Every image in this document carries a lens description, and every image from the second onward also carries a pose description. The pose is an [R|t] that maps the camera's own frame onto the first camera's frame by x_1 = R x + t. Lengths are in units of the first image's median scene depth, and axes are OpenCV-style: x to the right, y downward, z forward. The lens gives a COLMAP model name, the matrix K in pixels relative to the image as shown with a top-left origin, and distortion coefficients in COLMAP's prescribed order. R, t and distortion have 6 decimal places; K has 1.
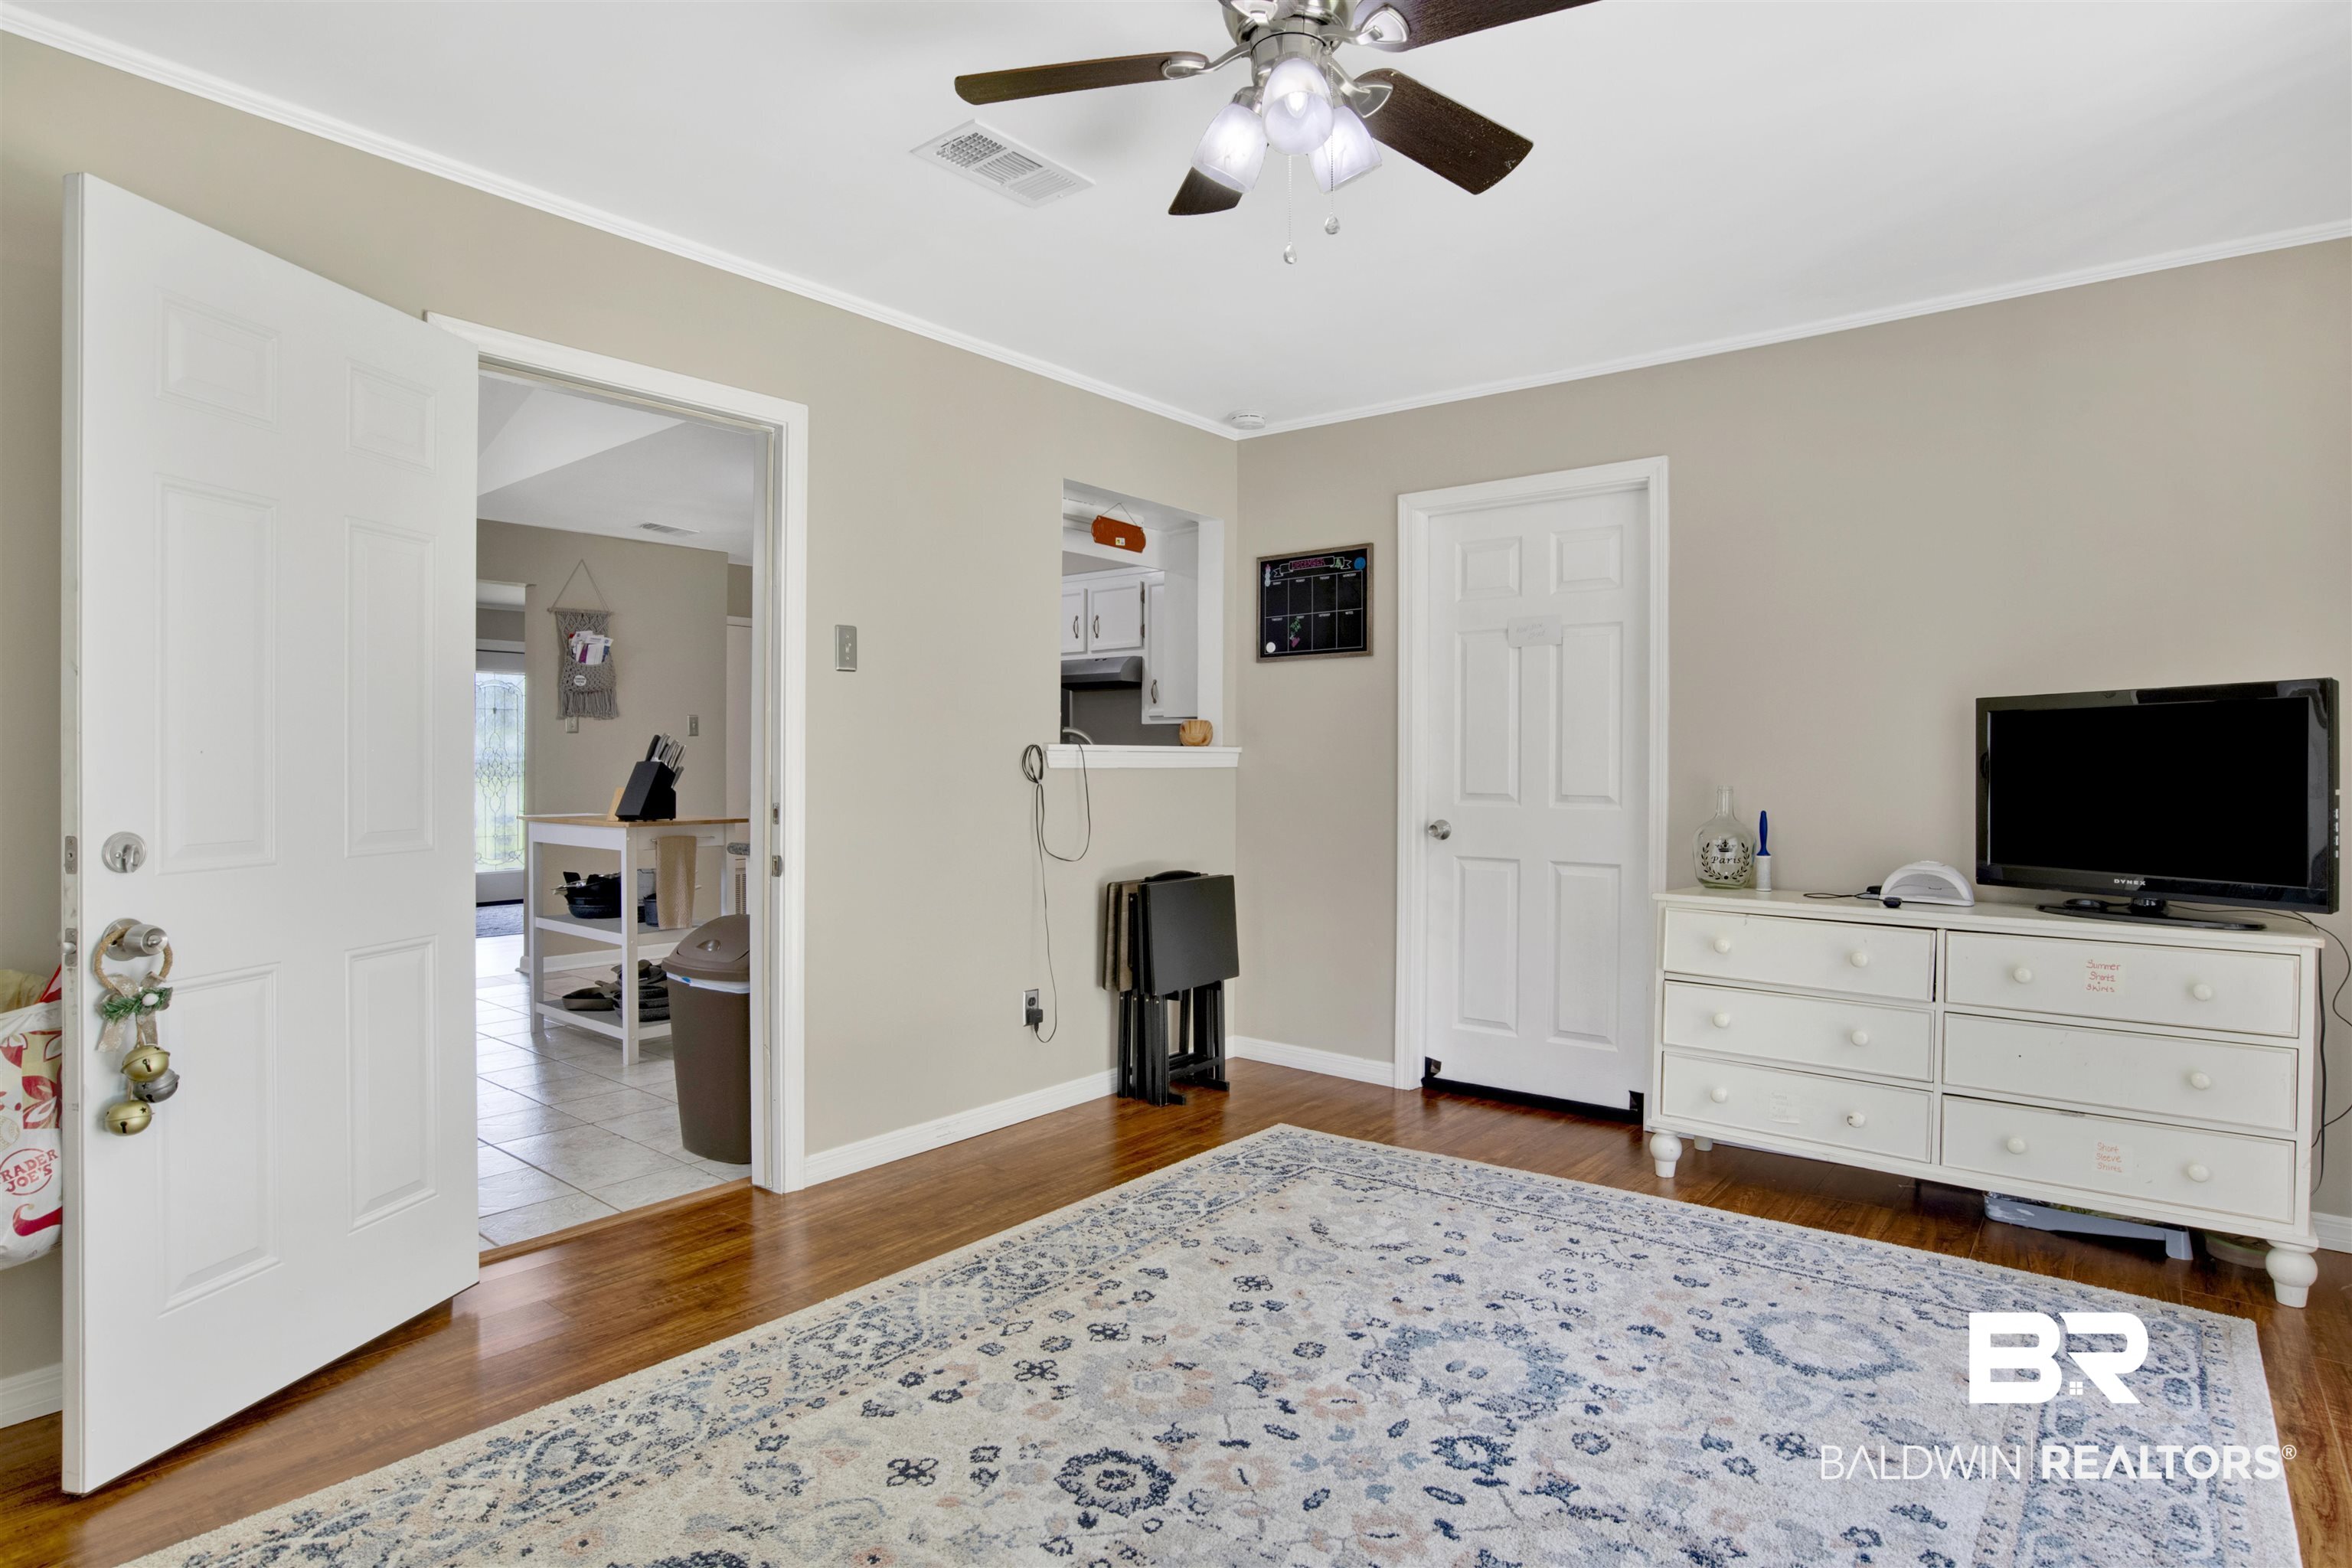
lens RADIAL K [[1244.1, 0, 1184.6], [0, 1244.1, 764.3], [0, 0, 1]] dist [-0.067157, 0.022698]
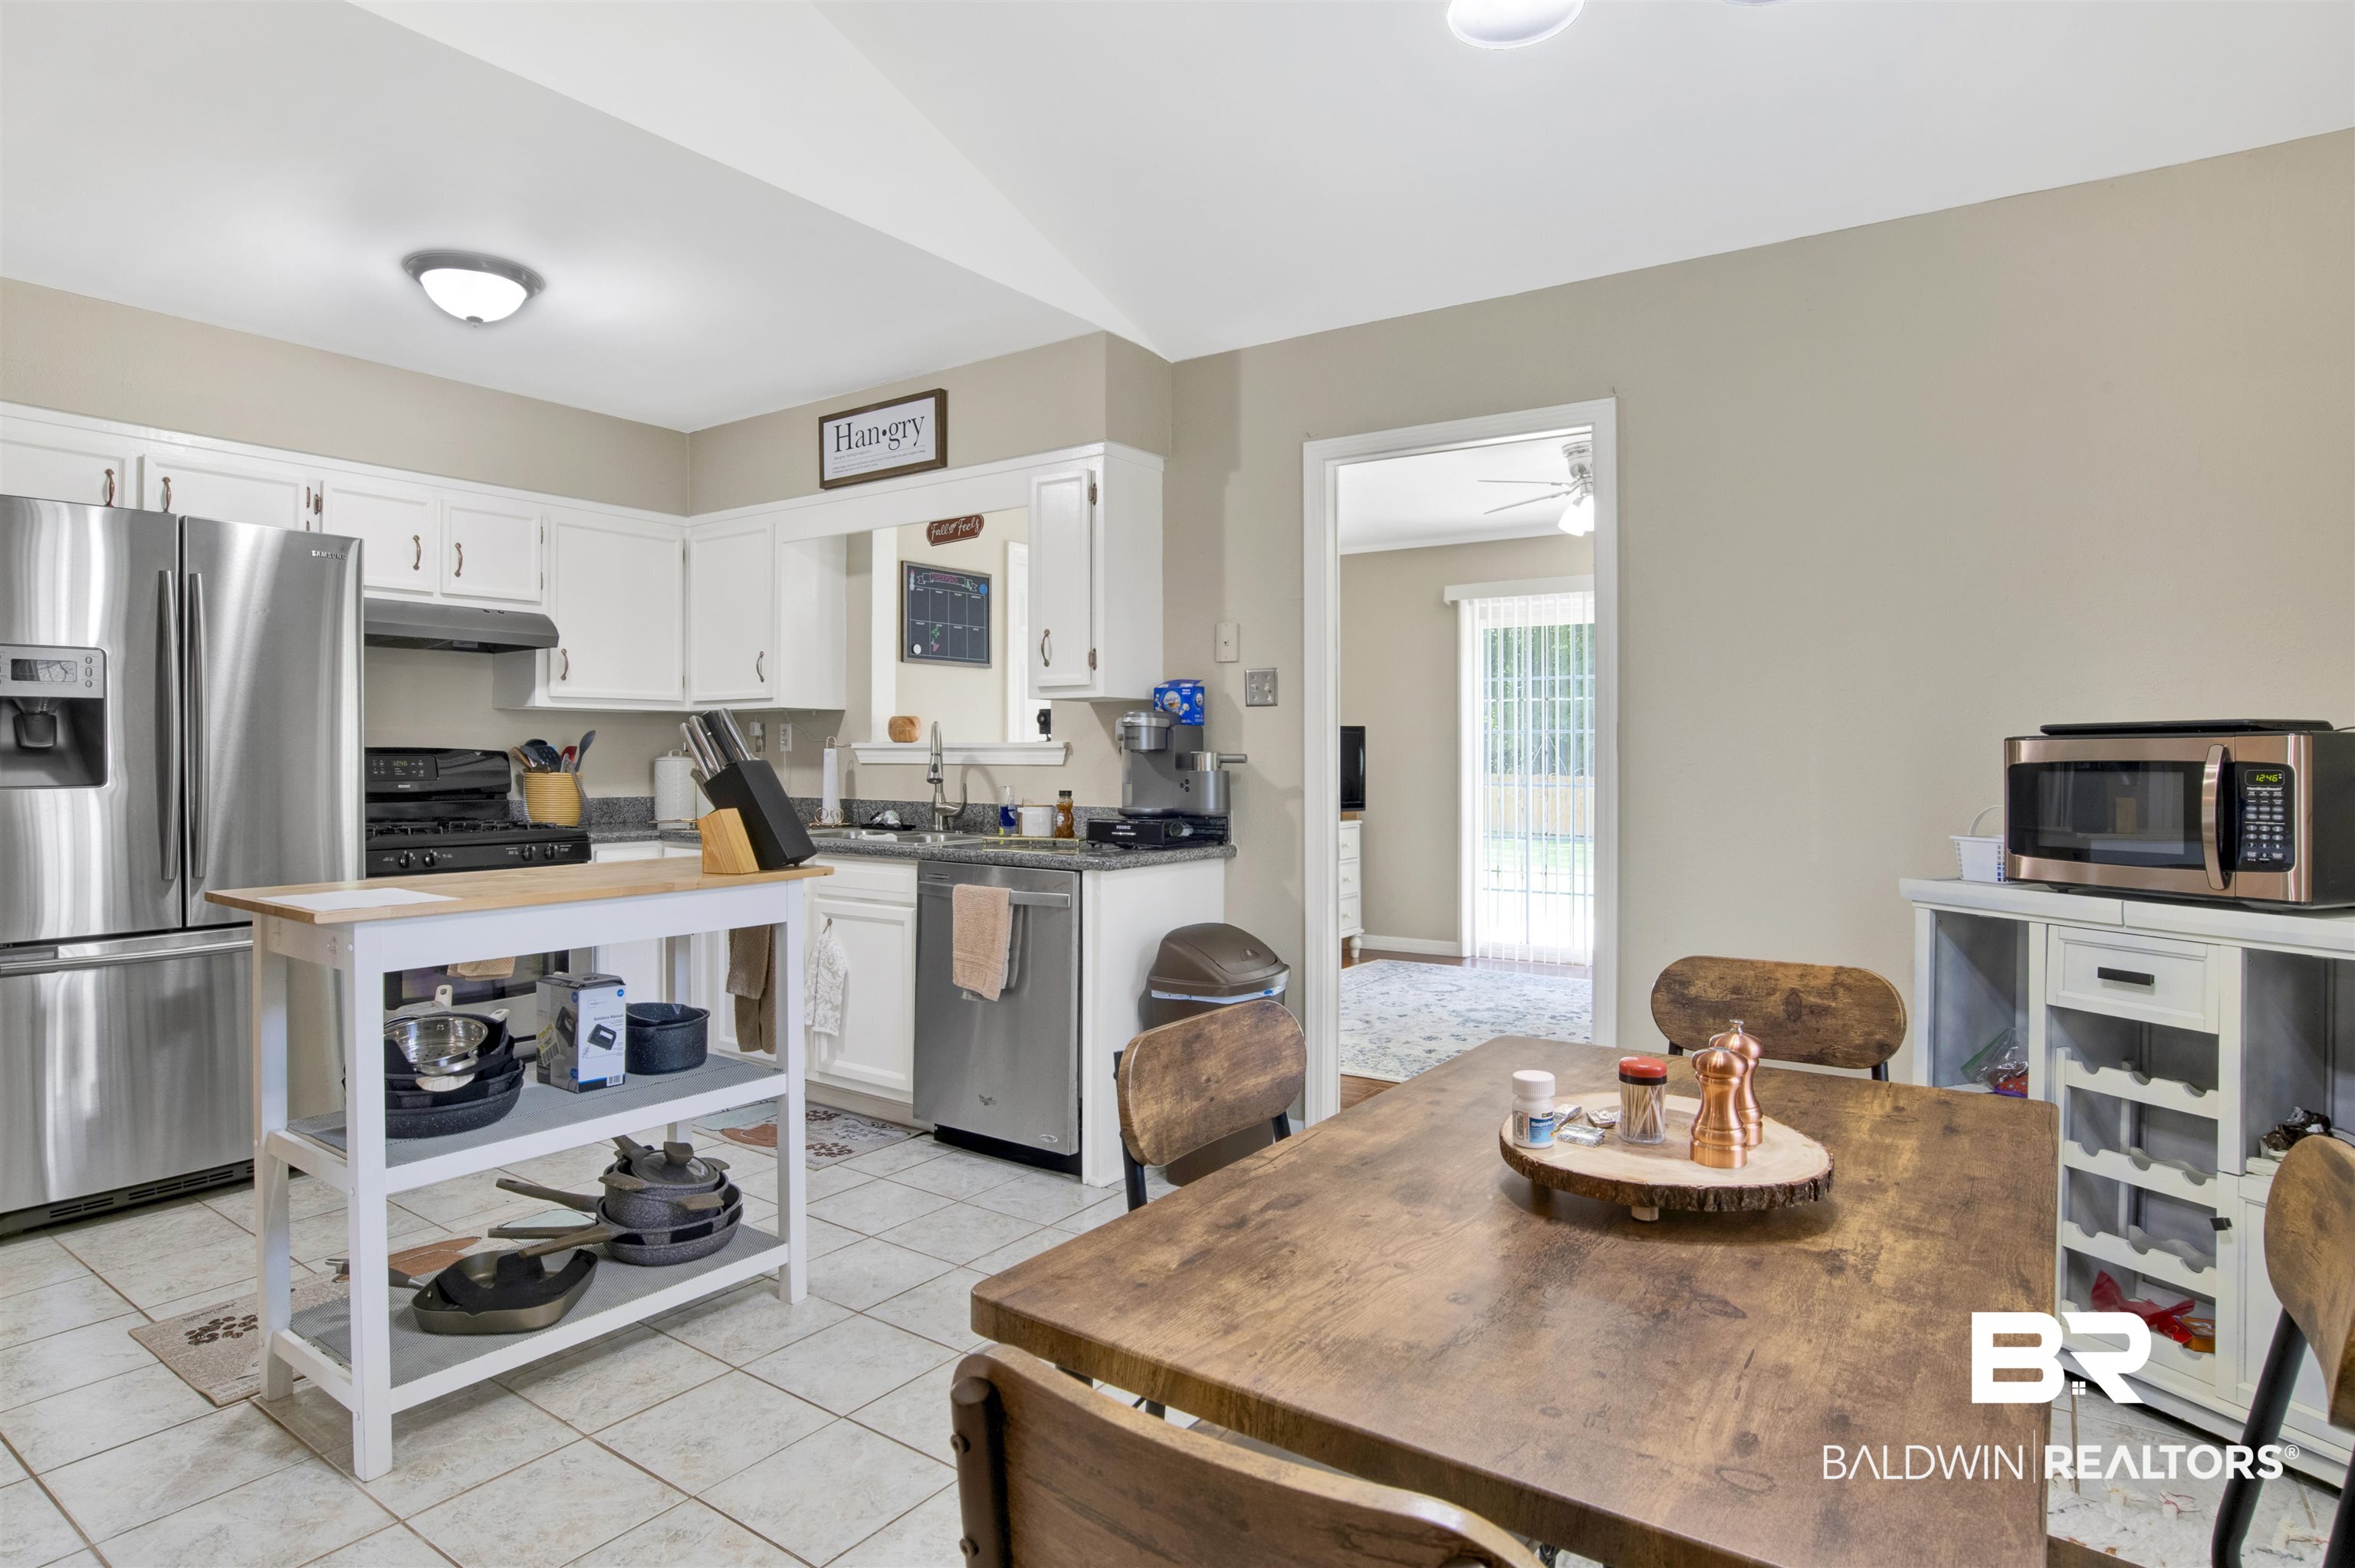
lens RADIAL K [[1245.5, 0, 1190.7], [0, 1245.5, 763.4], [0, 0, 1]] dist [-0.067157, 0.022698]
pose [[-0.078879, -0.008150, 0.996851, -0.779171], [0.001943, 0.999963, 0.008329, -0.003452], [-0.996882, 0.002594, -0.078860, 0.656232]]
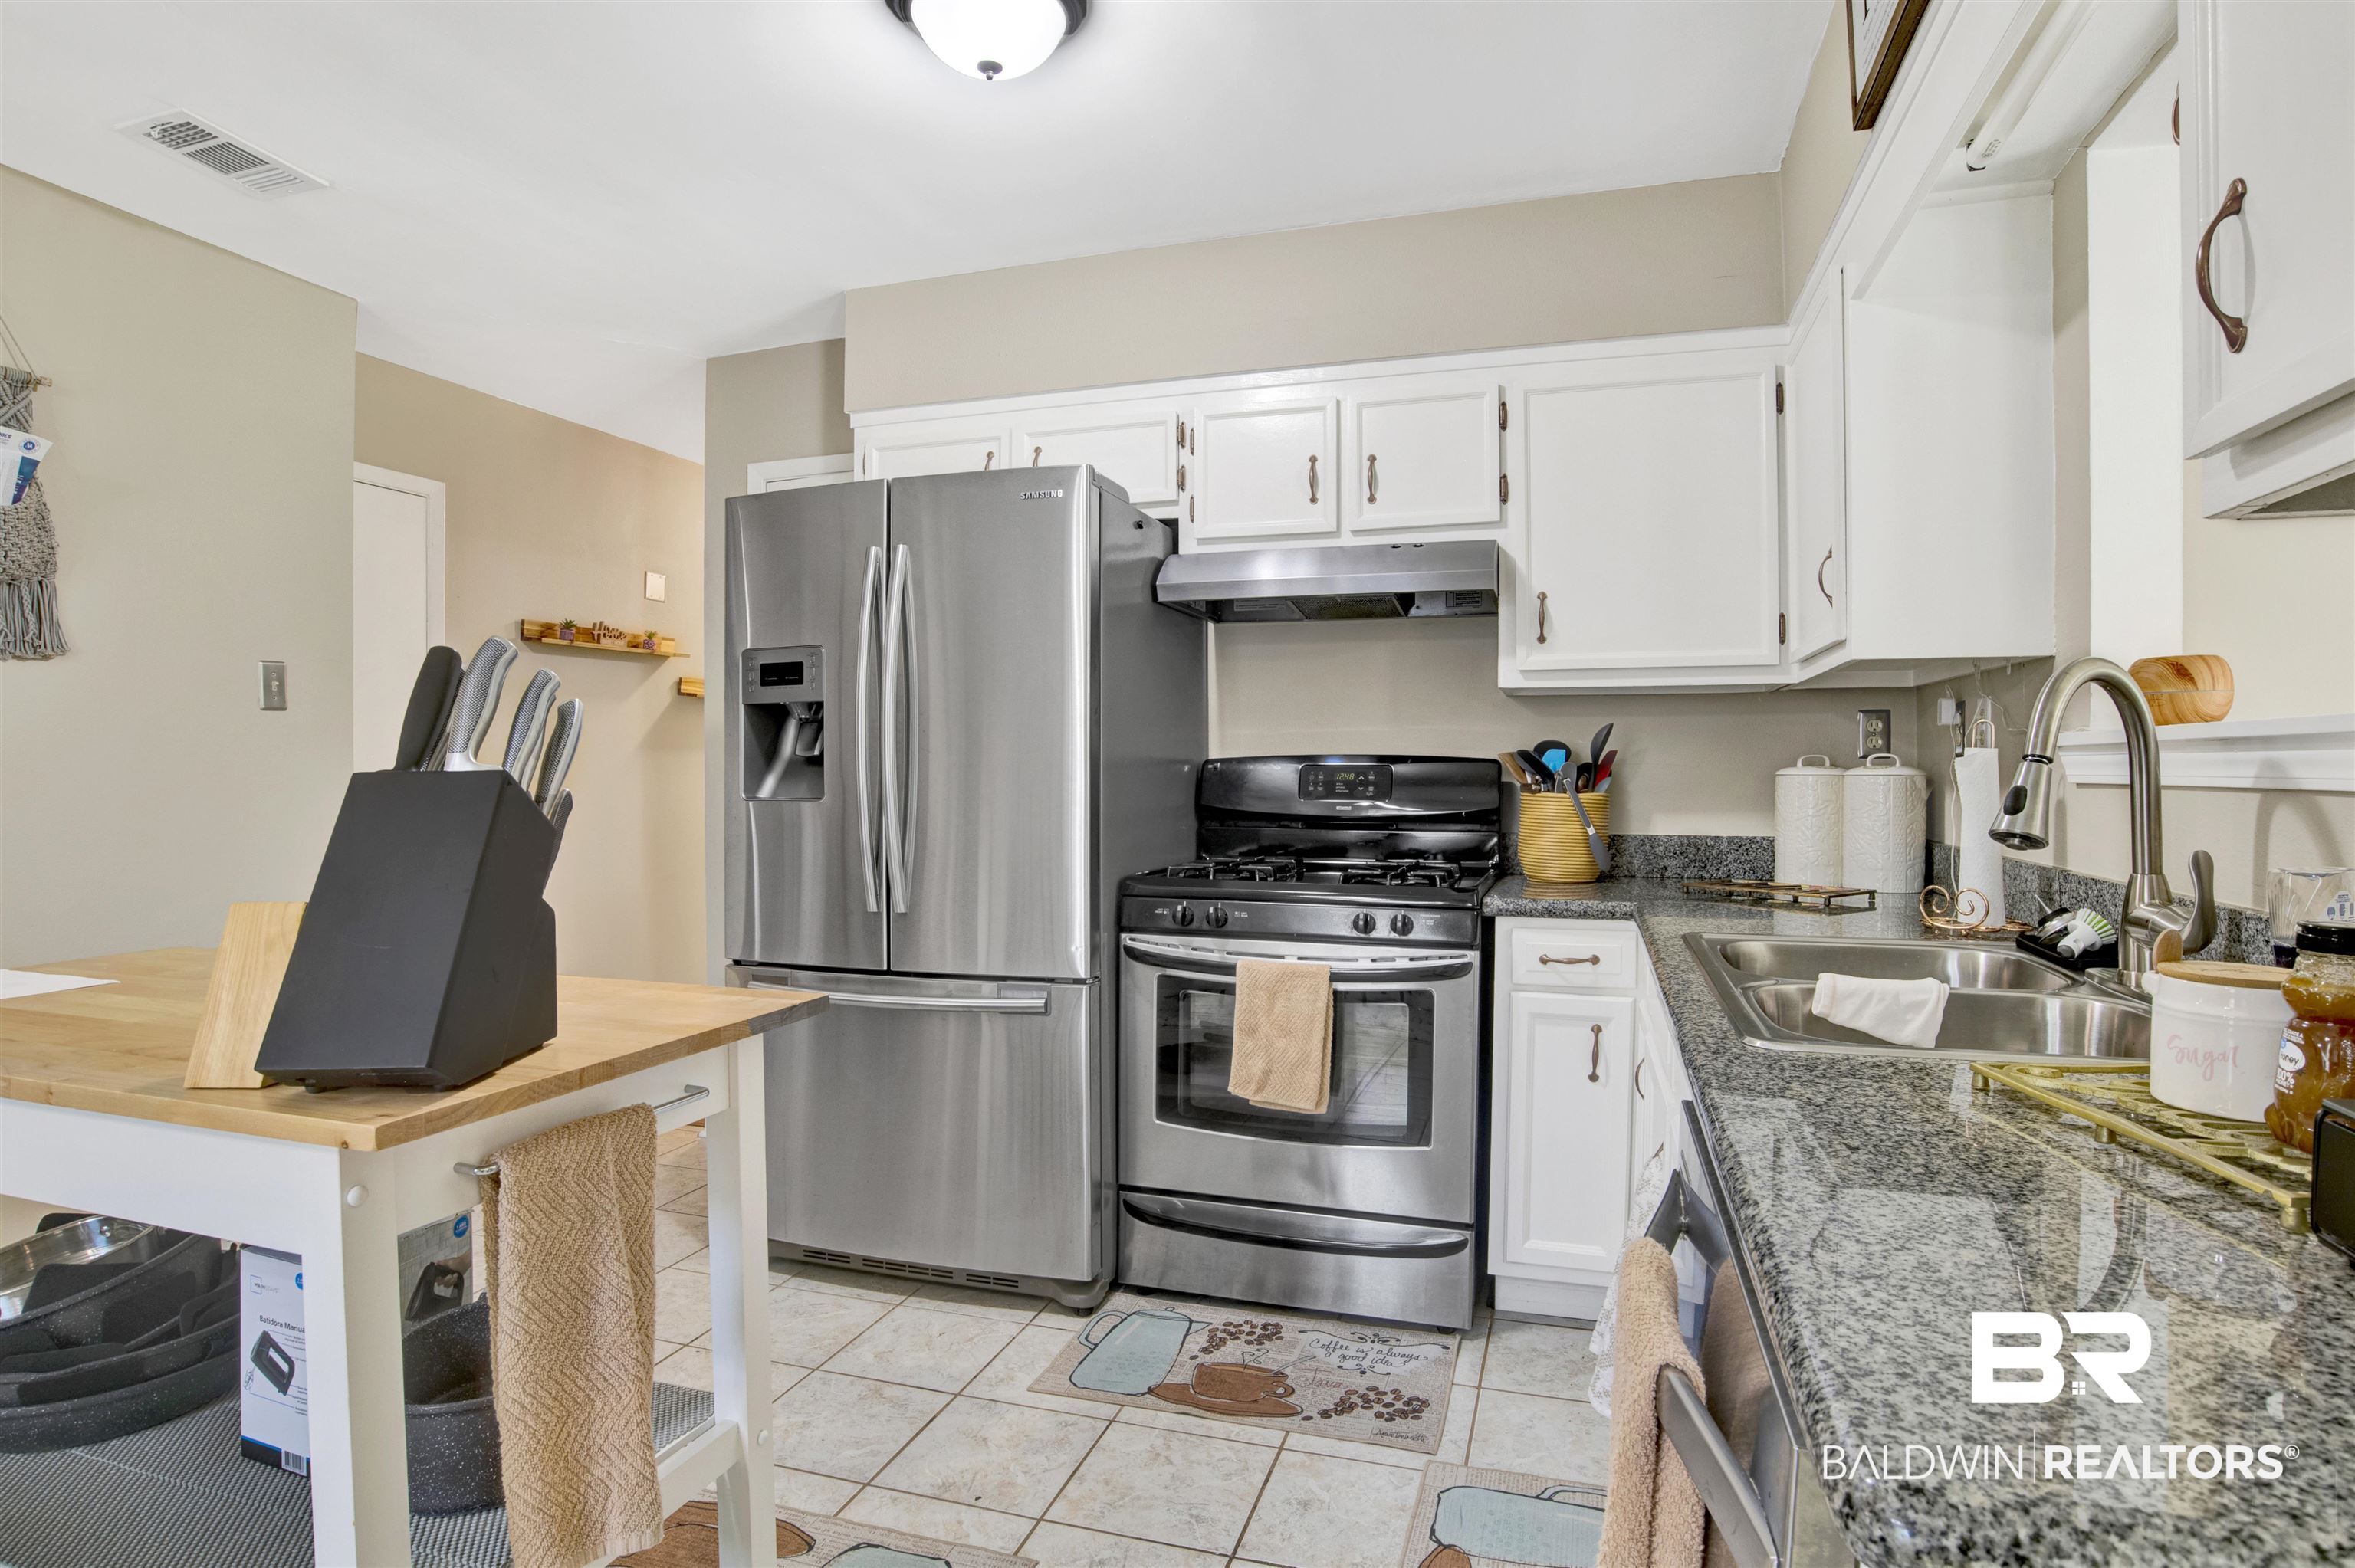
lens RADIAL K [[1245.5, 0, 1197.8], [0, 1245.5, 778.7], [0, 0, 1]] dist [-0.067157, 0.022698]
pose [[0.932761, -0.004727, 0.360465, -0.301885], [0.003525, 0.999986, 0.003993, -0.000261], [-0.360479, -0.002455, 0.932764, 0.595961]]
